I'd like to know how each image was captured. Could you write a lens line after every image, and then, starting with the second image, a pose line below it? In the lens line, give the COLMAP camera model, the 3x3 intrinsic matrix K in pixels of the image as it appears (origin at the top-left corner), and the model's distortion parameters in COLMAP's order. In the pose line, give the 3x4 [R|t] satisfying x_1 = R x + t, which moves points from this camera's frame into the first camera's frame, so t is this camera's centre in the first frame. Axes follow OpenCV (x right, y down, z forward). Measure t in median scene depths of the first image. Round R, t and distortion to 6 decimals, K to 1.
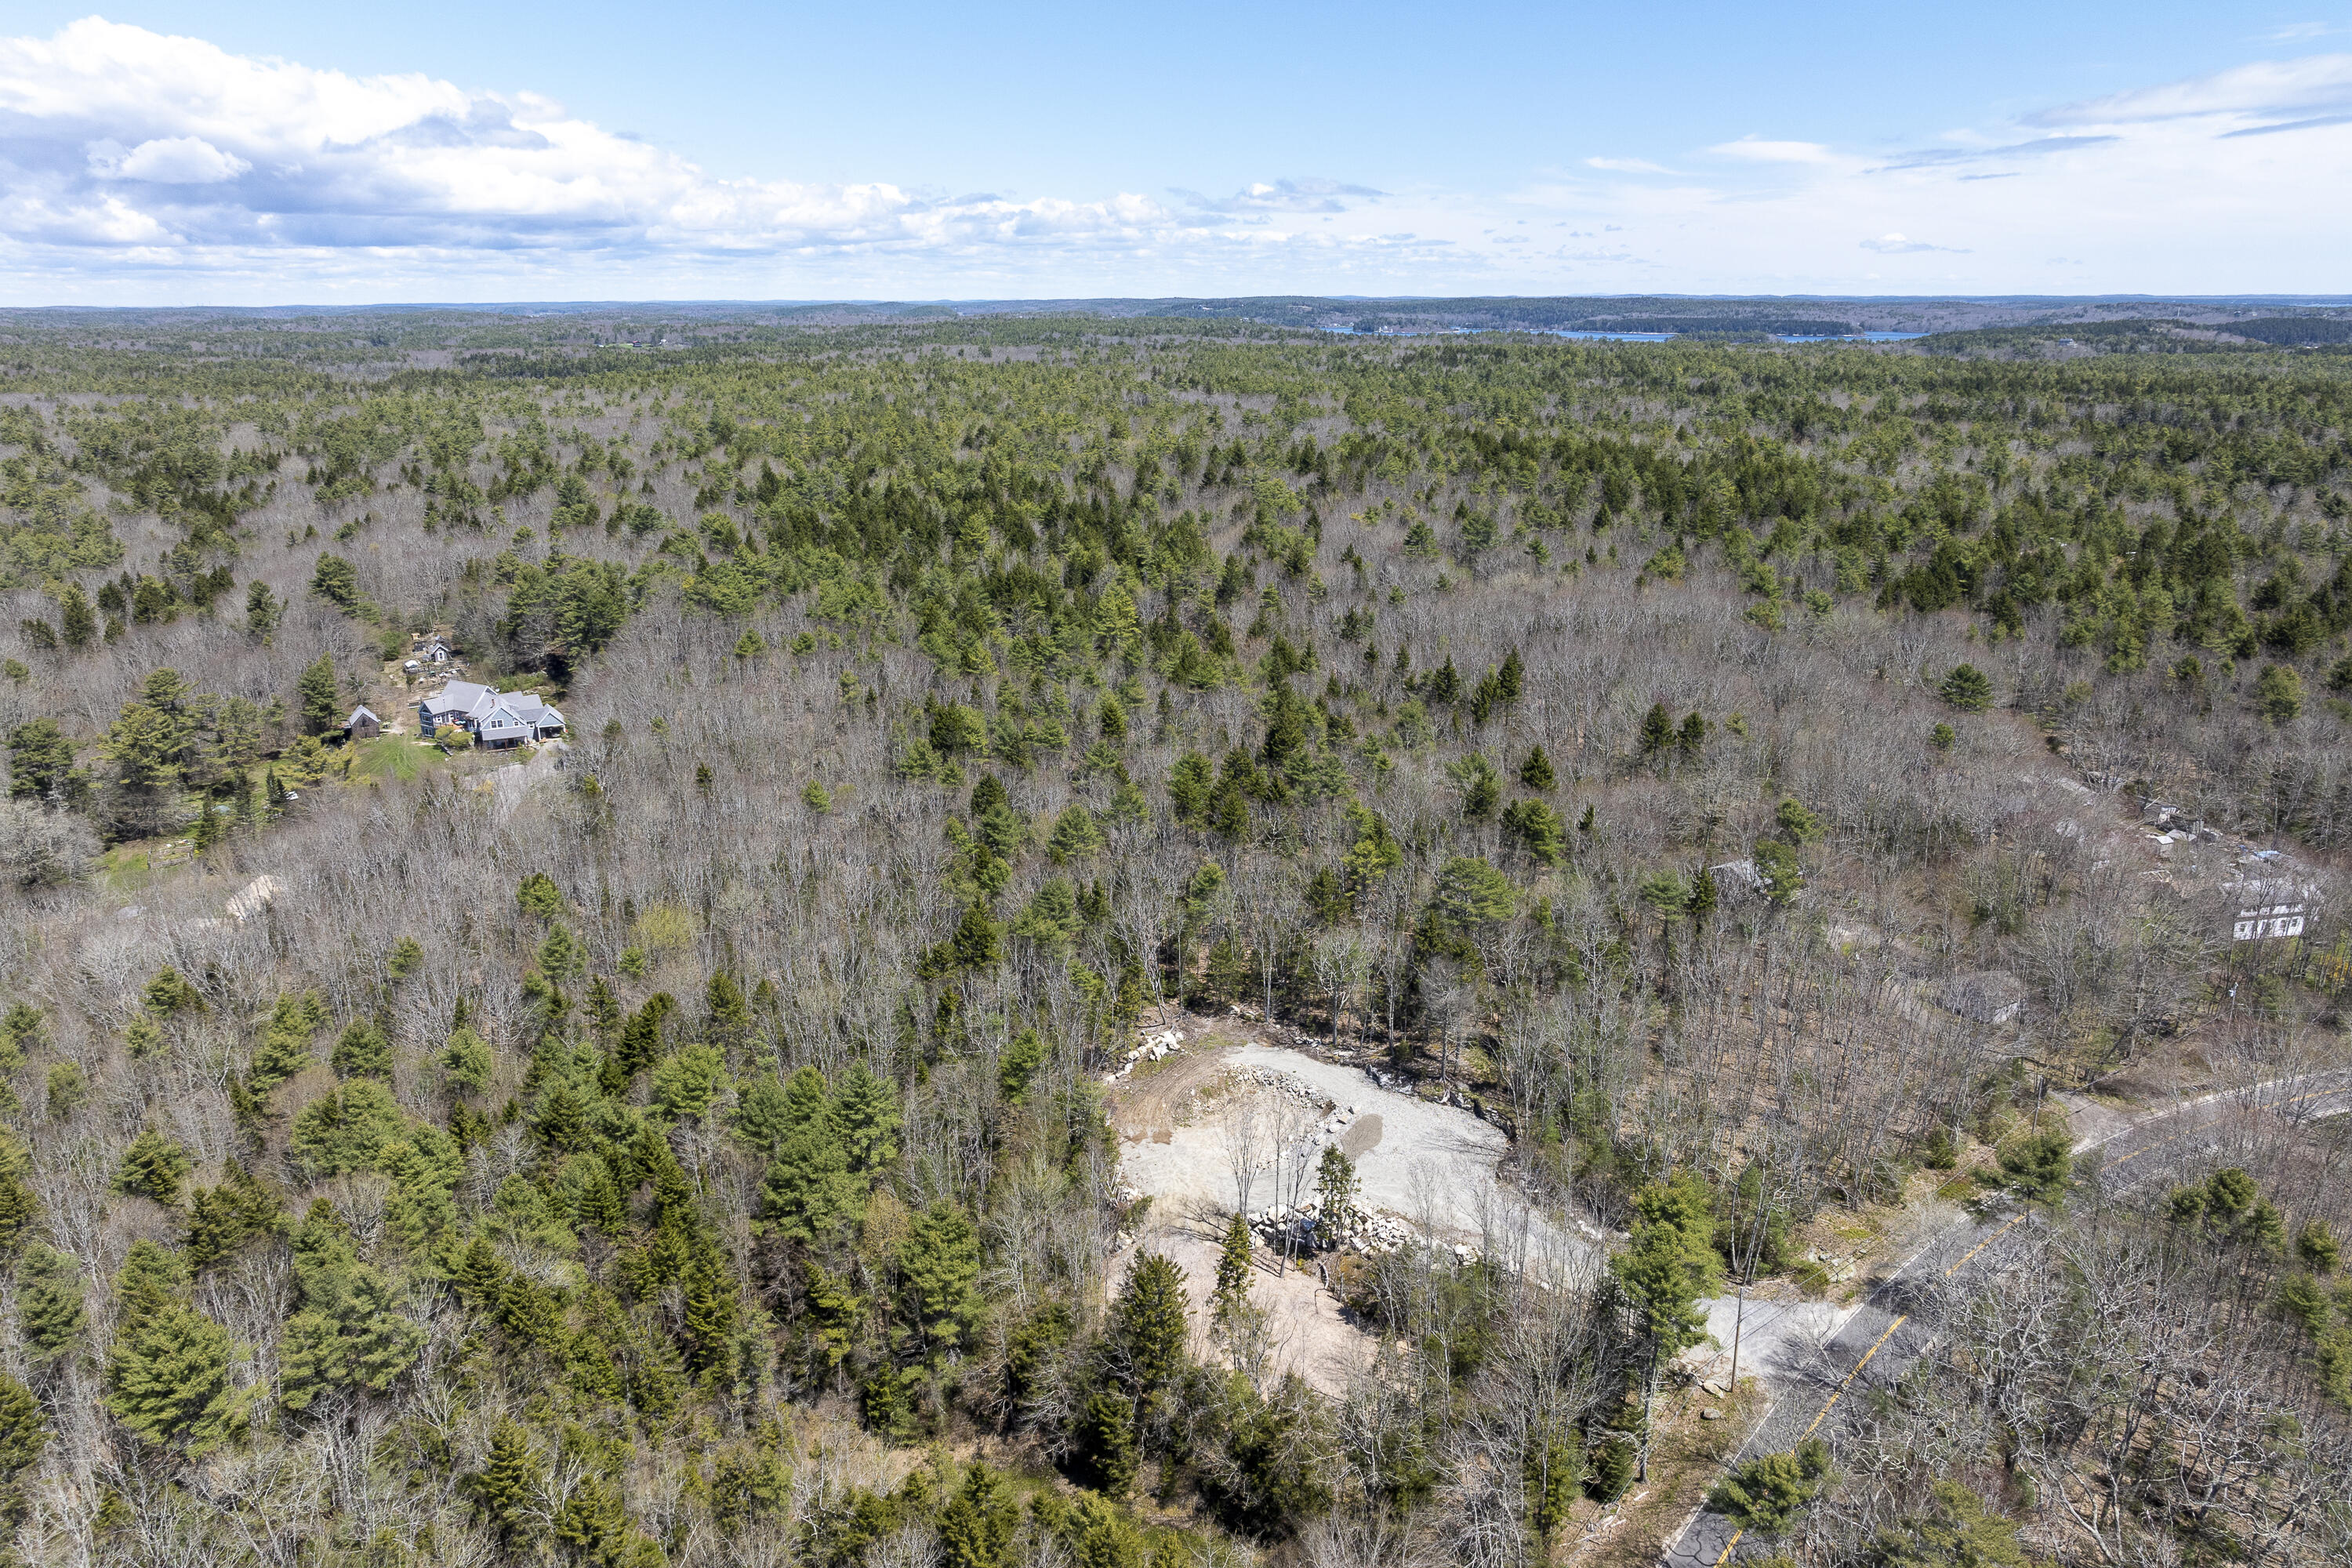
lens RADIAL K [[1628.1, 0, 1177.5], [0, 1628.1, 786.0], [0, 0, 1]] dist [0.002133, -0.006538]
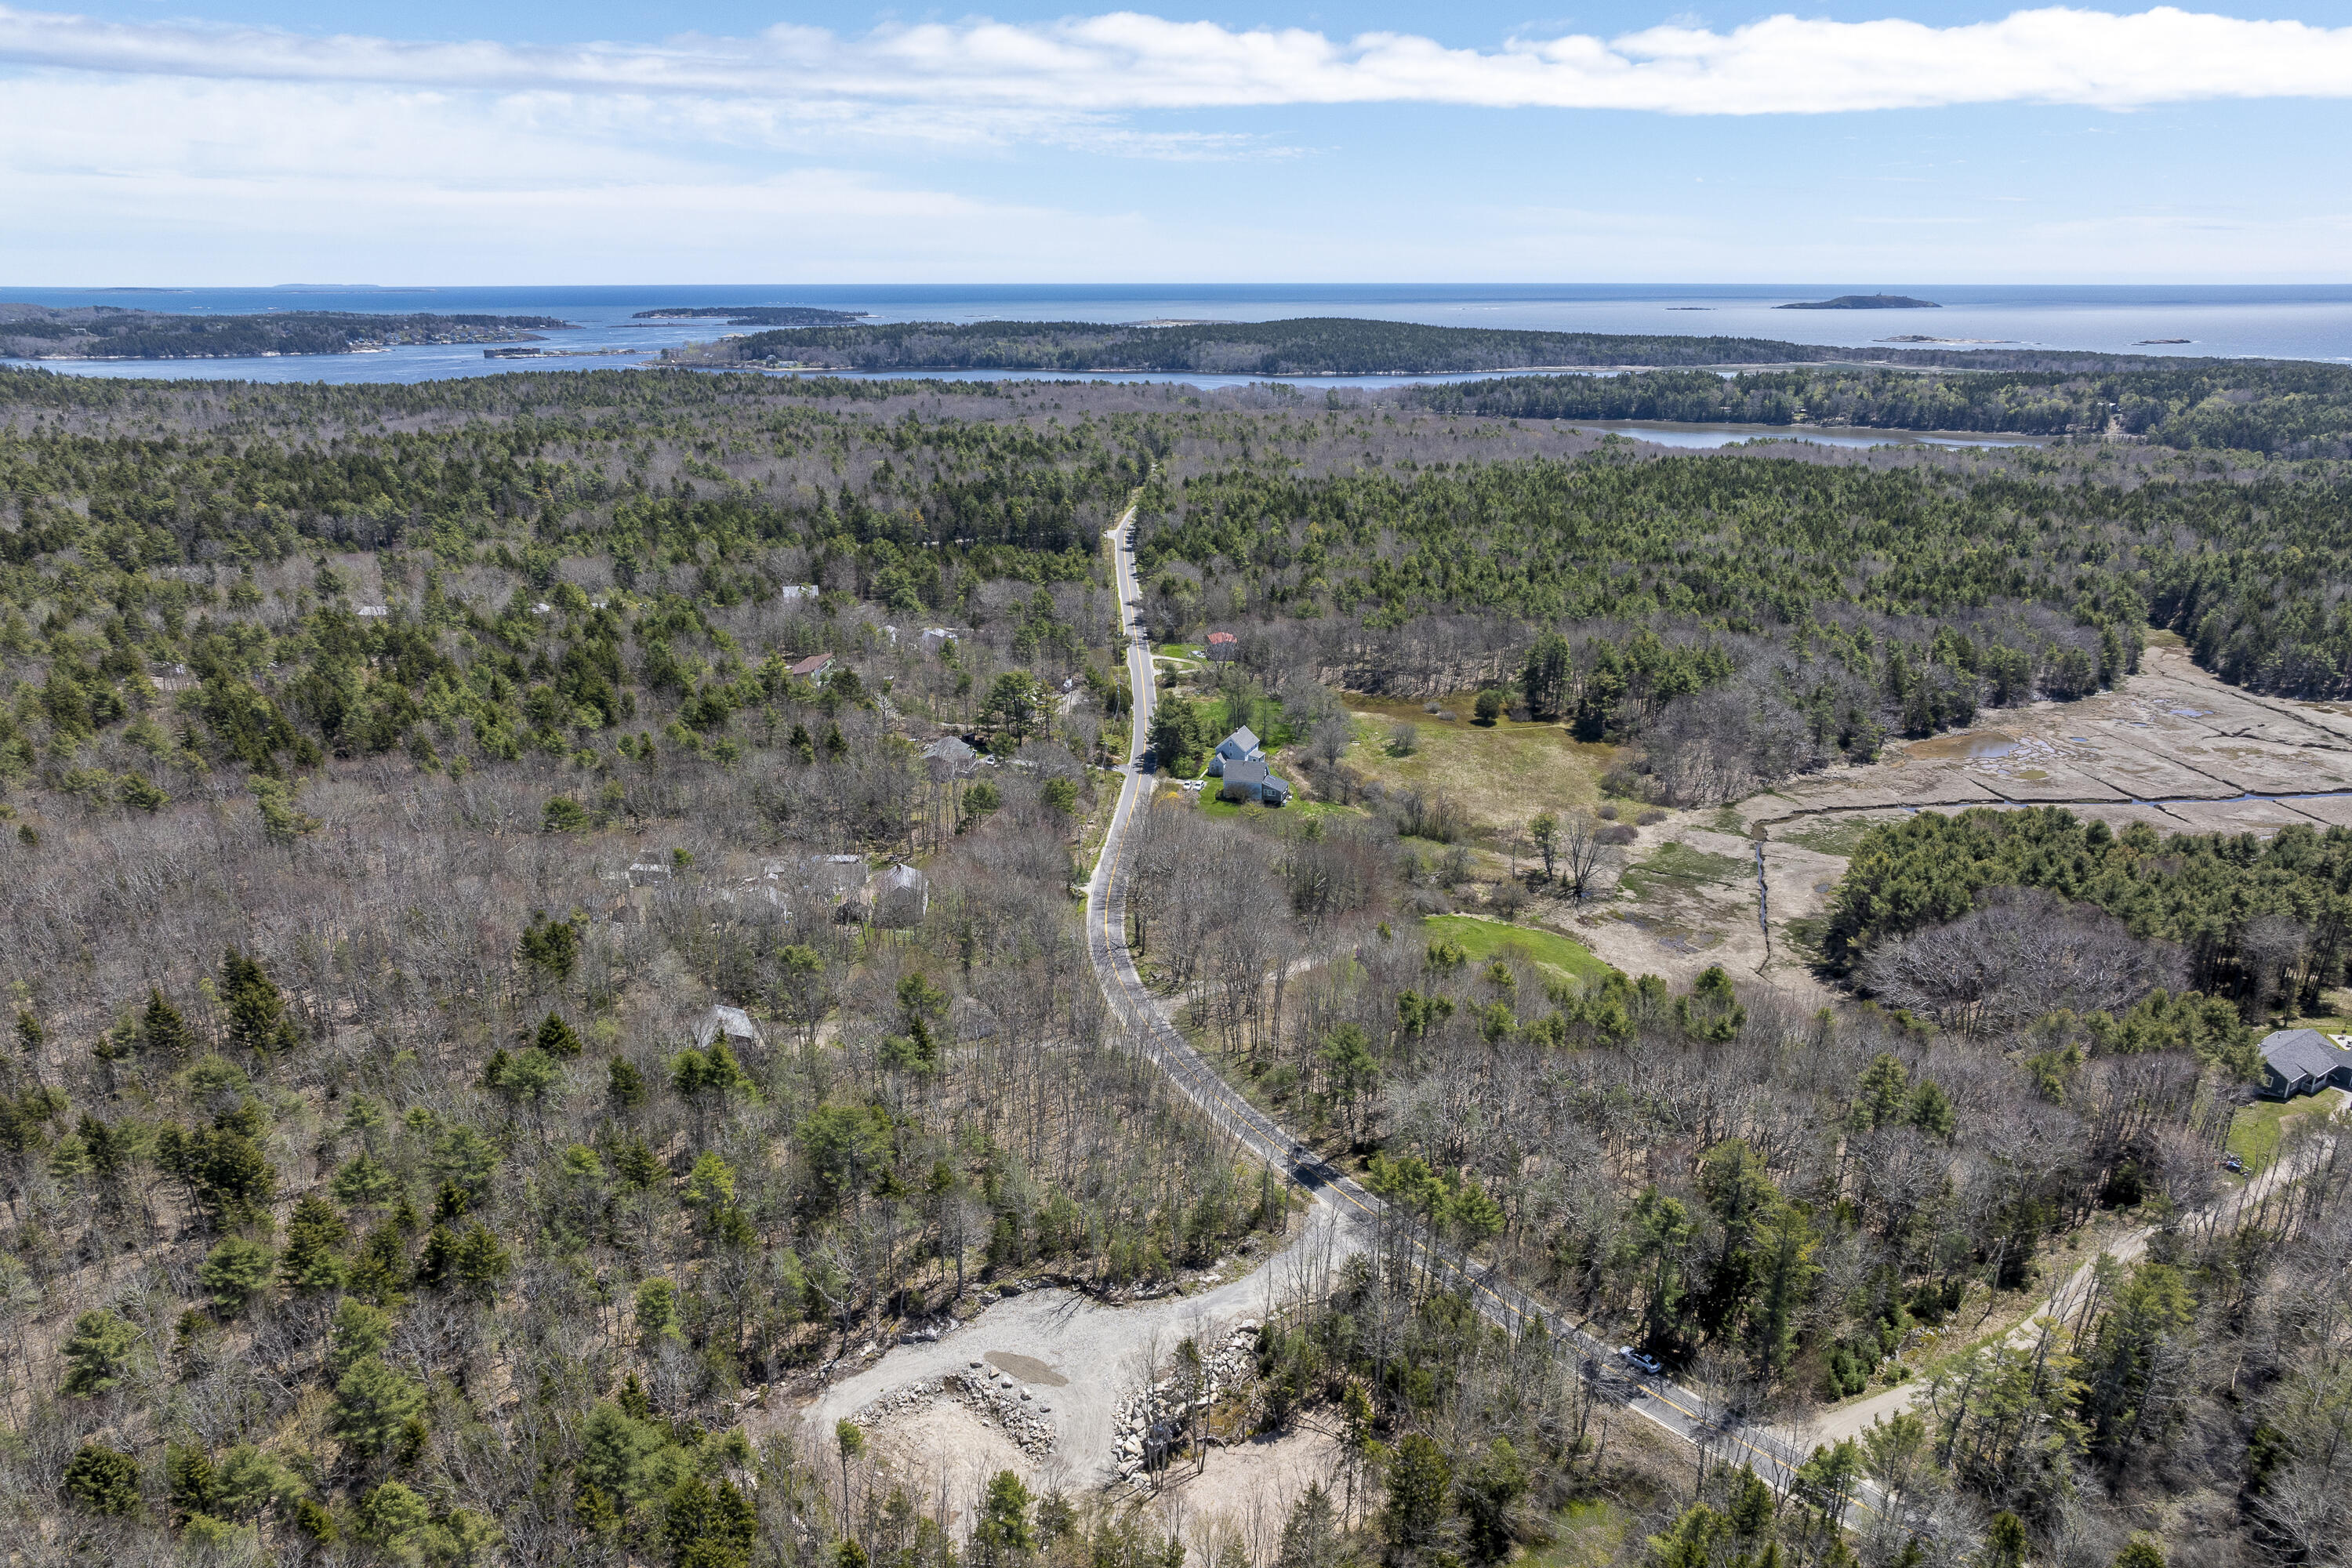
lens RADIAL K [[1628.1, 0, 1168.9], [0, 1628.1, 867.0], [0, 0, 1]] dist [0.002133, -0.006538]
pose [[0.137348, -0.335235, 0.932069, -0.669290], [0.289714, 0.913434, 0.285840, -0.315191], [-0.947207, 0.230774, 0.222580, 0.558834]]
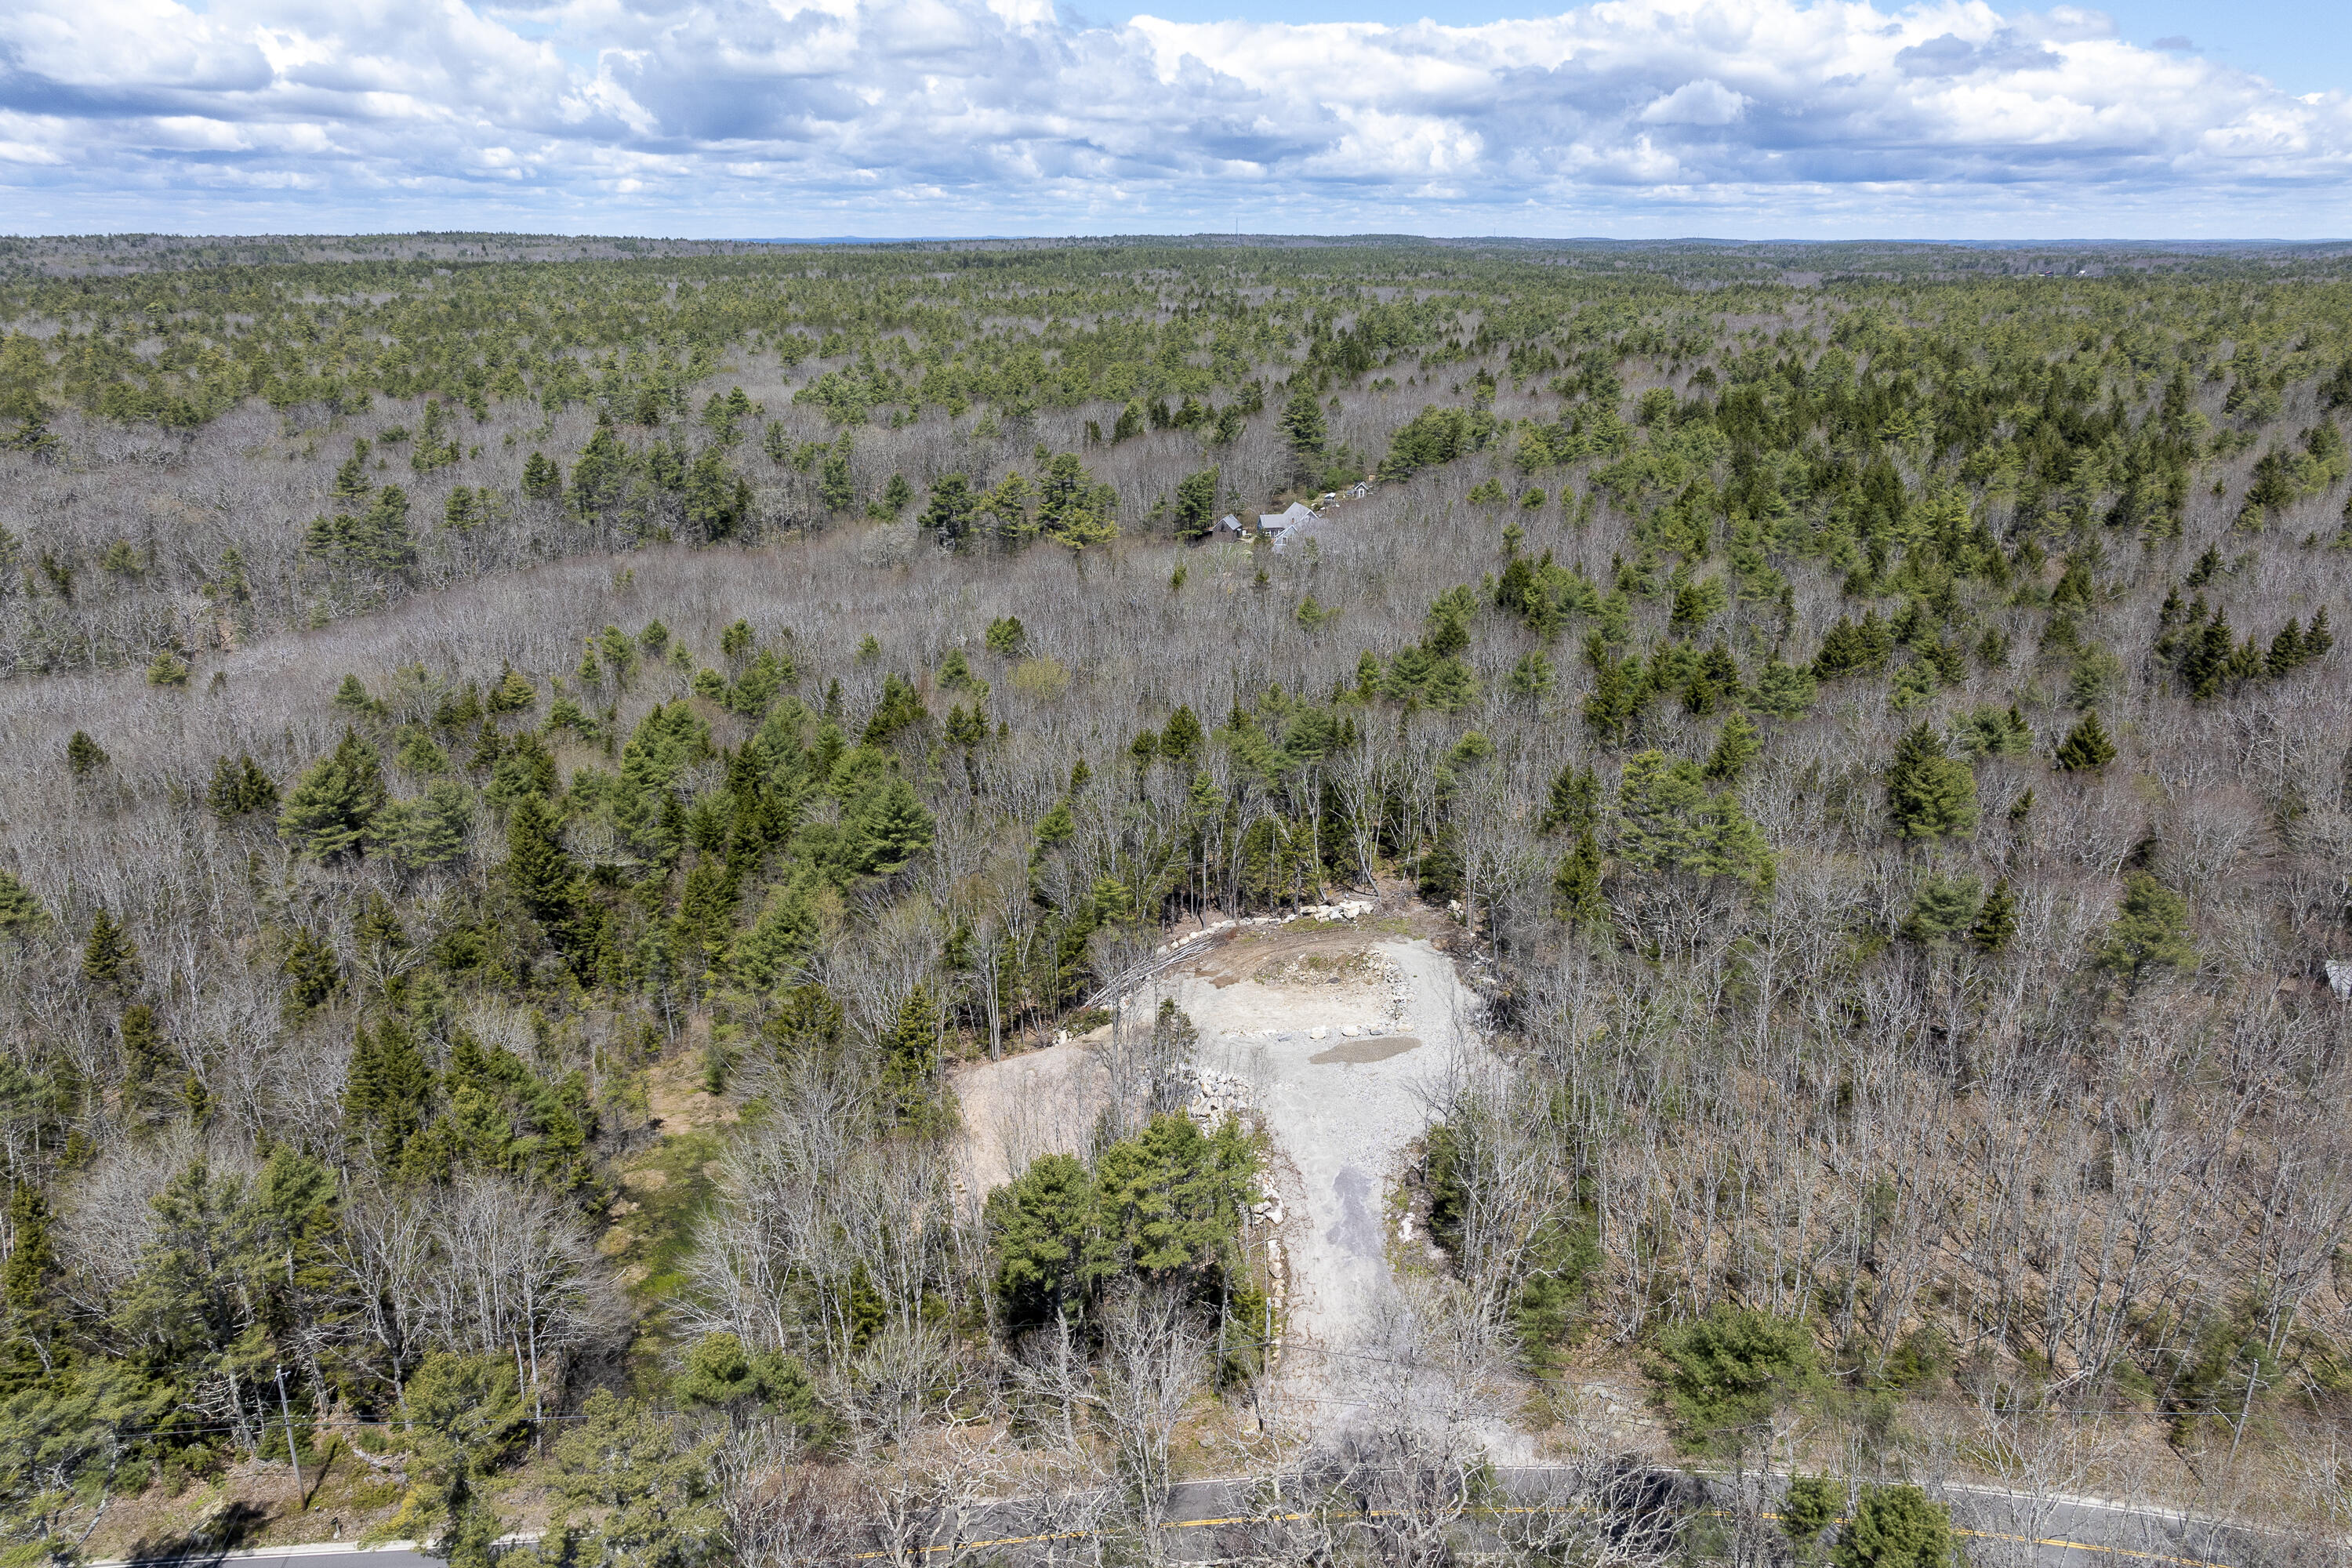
lens RADIAL K [[1628.1, 0, 1182.5], [0, 1628.1, 803.8], [0, 0, 1]] dist [0.002133, -0.006538]
pose [[0.681130, 0.245341, -0.689834, 0.540235], [-0.214305, 0.967728, 0.132573, 0.003901], [0.700097, 0.057535, 0.711726, 0.310248]]
